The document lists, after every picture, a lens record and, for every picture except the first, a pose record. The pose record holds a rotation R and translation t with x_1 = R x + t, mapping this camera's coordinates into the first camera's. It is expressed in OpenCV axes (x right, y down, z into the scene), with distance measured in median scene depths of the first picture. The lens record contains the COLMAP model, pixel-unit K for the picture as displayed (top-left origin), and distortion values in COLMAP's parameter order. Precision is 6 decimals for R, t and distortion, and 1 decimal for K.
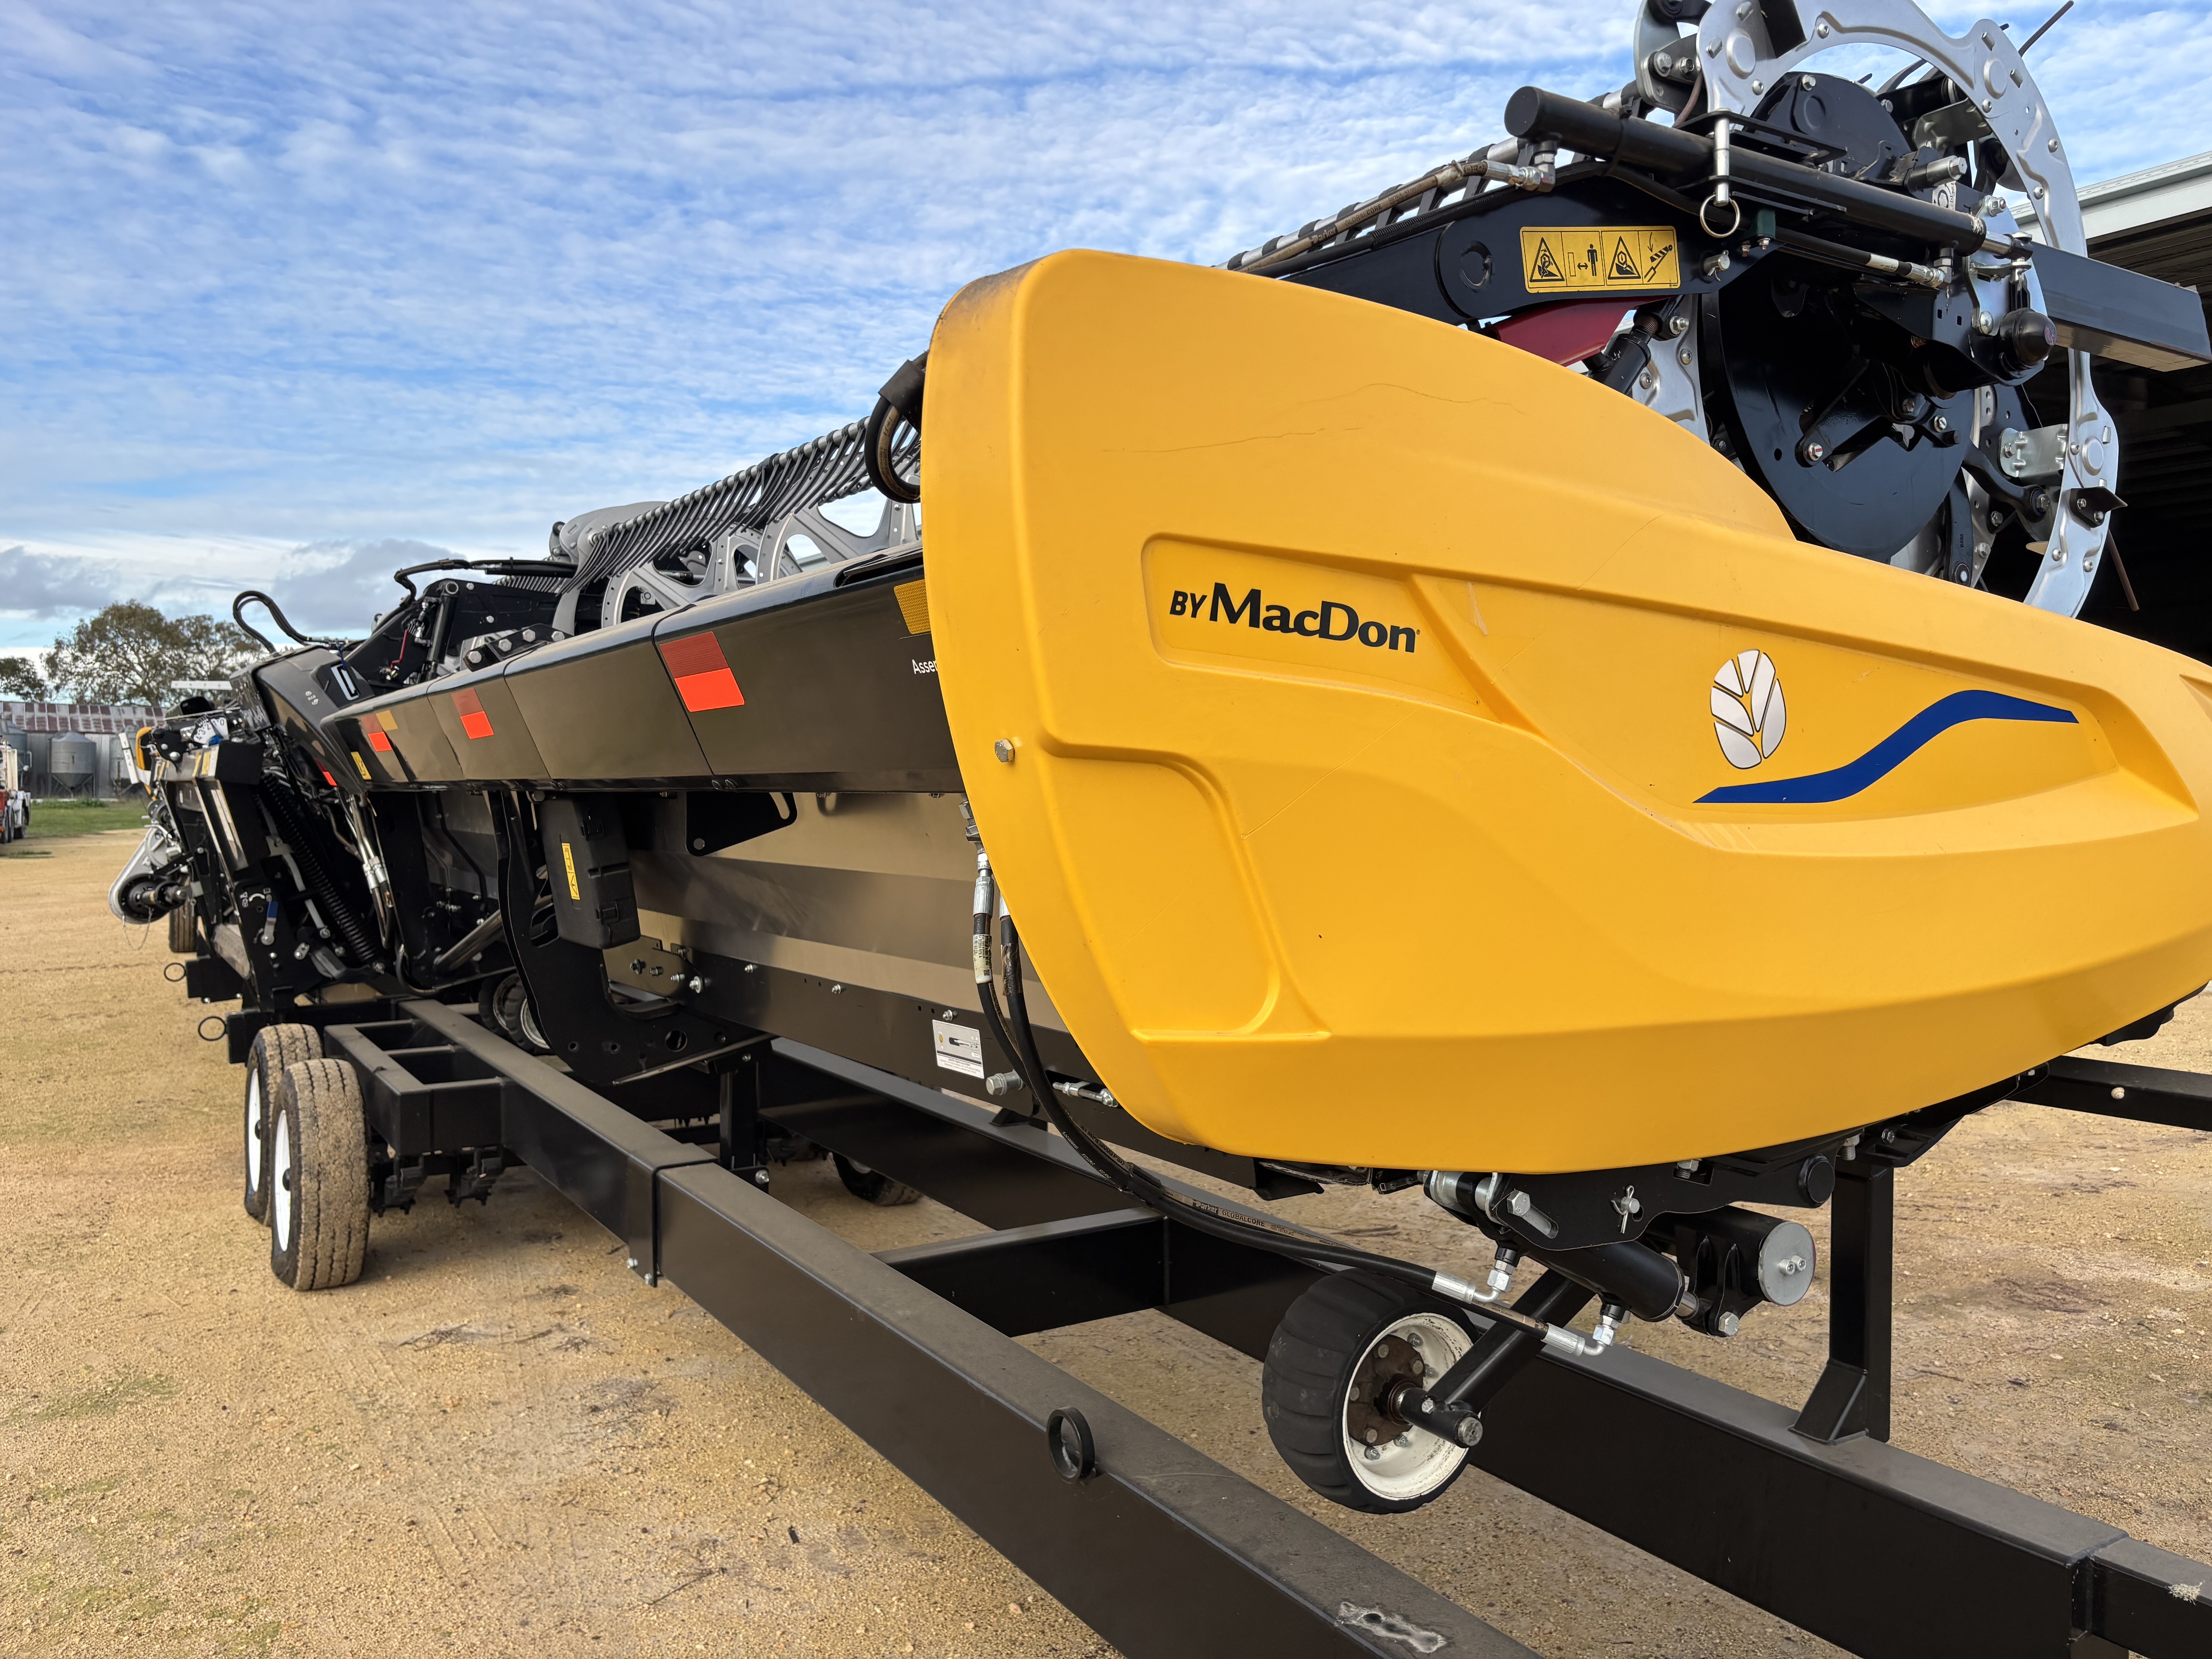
lens RADIAL K [[1676.3, 0, 1106.2], [0, 1676.3, 873.8], [0, 0, 1]] dist [0.160360, -0.186363]
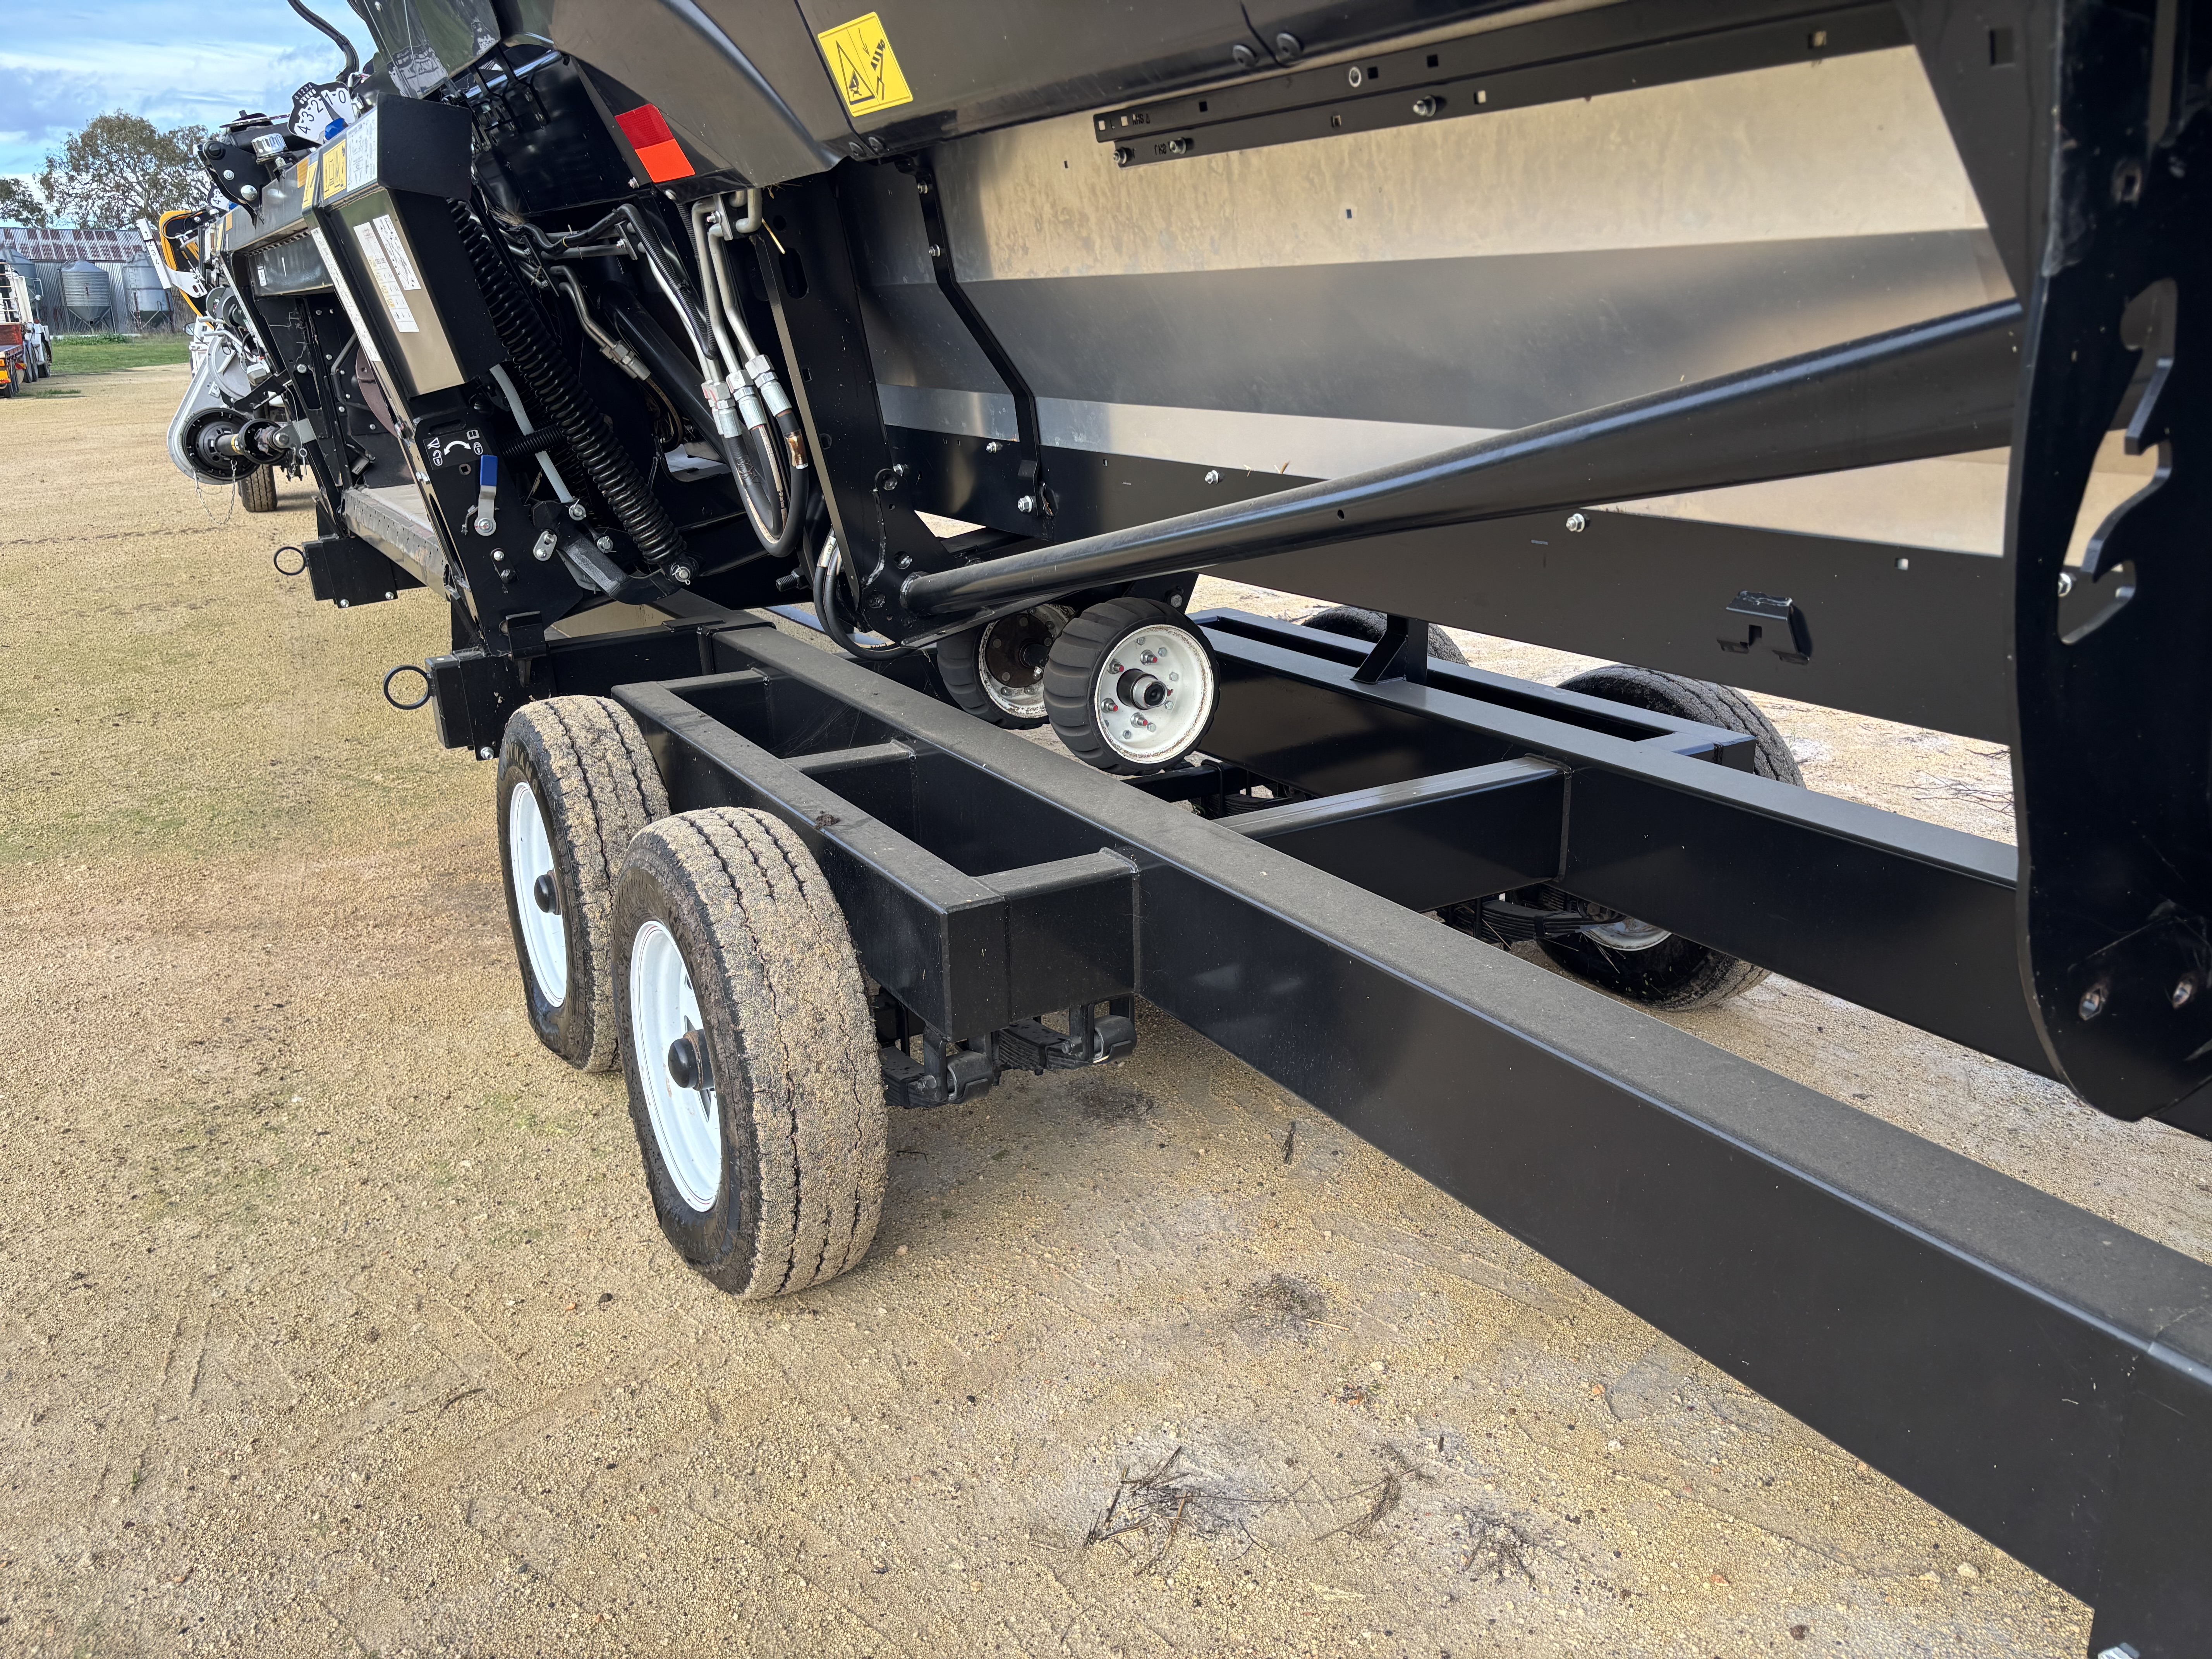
lens RADIAL K [[1662.9, 0, 1149.7], [0, 1662.9, 828.7], [0, 0, 1]] dist [0.082722, -0.078949]
pose [[0.999789, -0.019854, -0.005235, -0.130281], [0.020532, 0.968454, 0.248345, 0.001294], [0.000139, -0.248400, 0.968658, 0.217115]]
